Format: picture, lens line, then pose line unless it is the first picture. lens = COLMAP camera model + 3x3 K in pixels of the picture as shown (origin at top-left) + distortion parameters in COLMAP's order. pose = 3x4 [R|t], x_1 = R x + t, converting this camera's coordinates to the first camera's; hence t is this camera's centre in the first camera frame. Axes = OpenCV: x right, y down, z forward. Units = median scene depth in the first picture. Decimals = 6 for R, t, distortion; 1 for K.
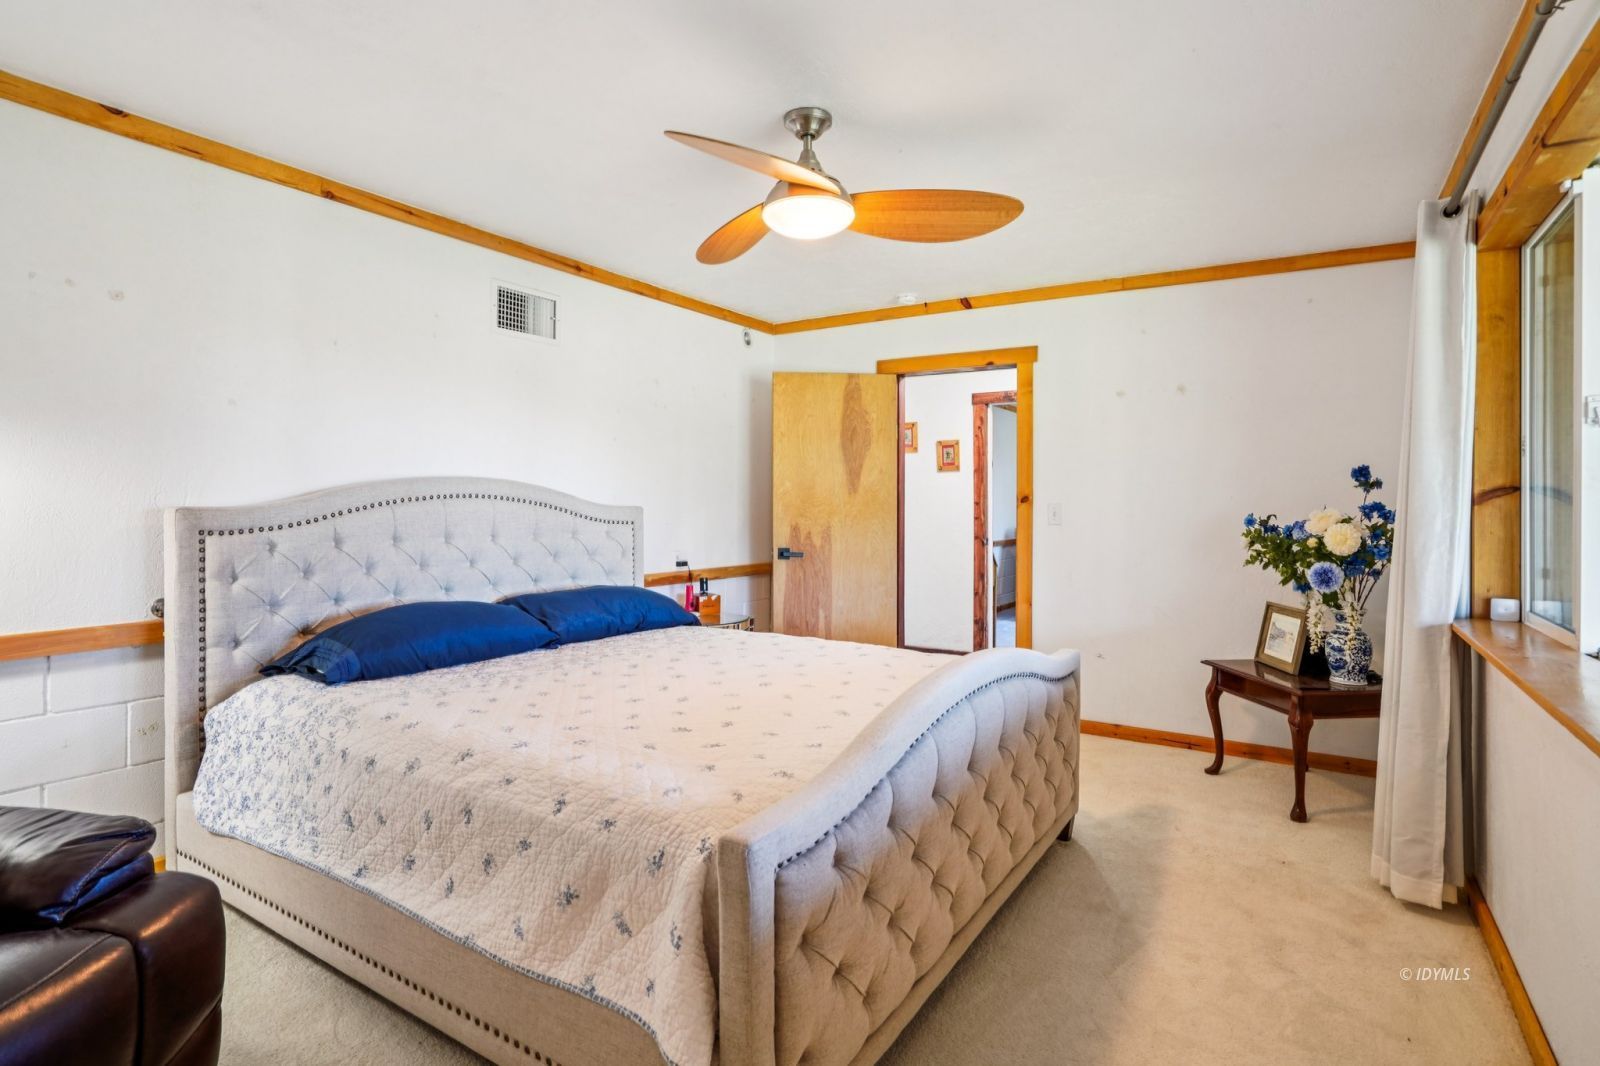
lens RADIAL K [[764.6, 0, 793.7], [0, 764.6, 514.6], [0, 0, 1]] dist [-0.064956, 0.027017]
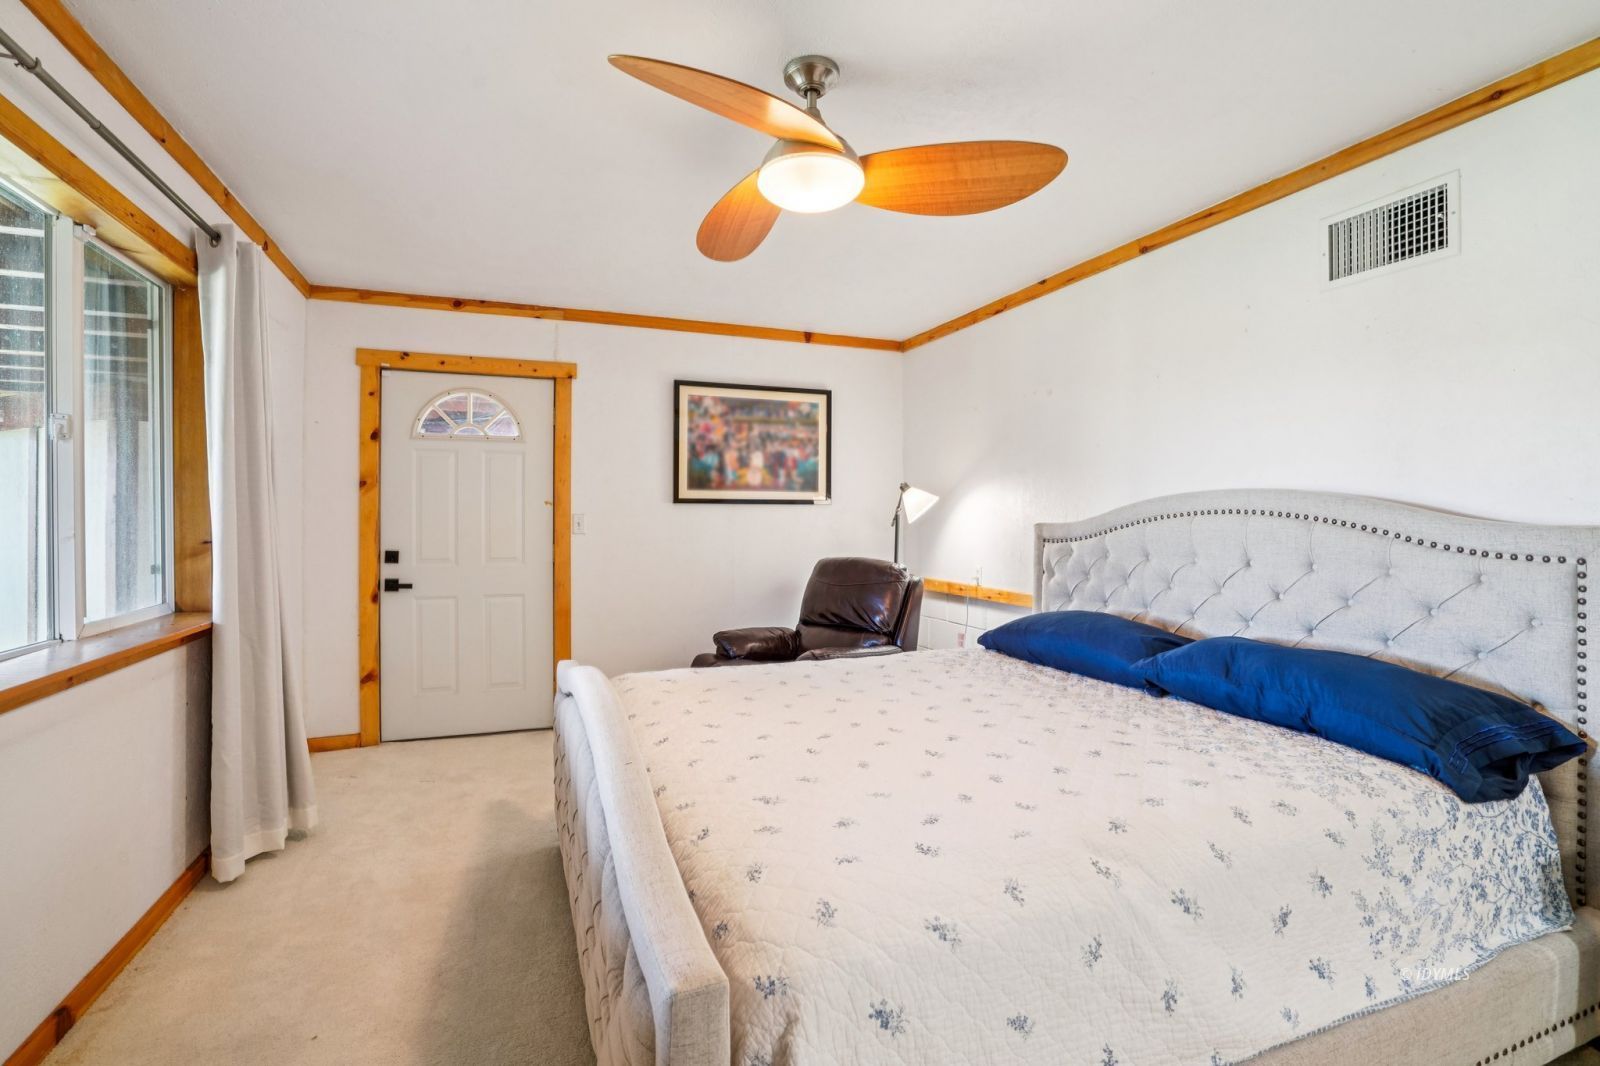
lens RADIAL K [[764.6, 0, 793.7], [0, 764.6, 514.6], [0, 0, 1]] dist [-0.064956, 0.027017]
pose [[-0.580035, -0.010148, -0.814529, 0.577128], [-0.012725, 0.999913, -0.003396, -0.012703], [0.814492, 0.008395, -0.580113, 1.152069]]
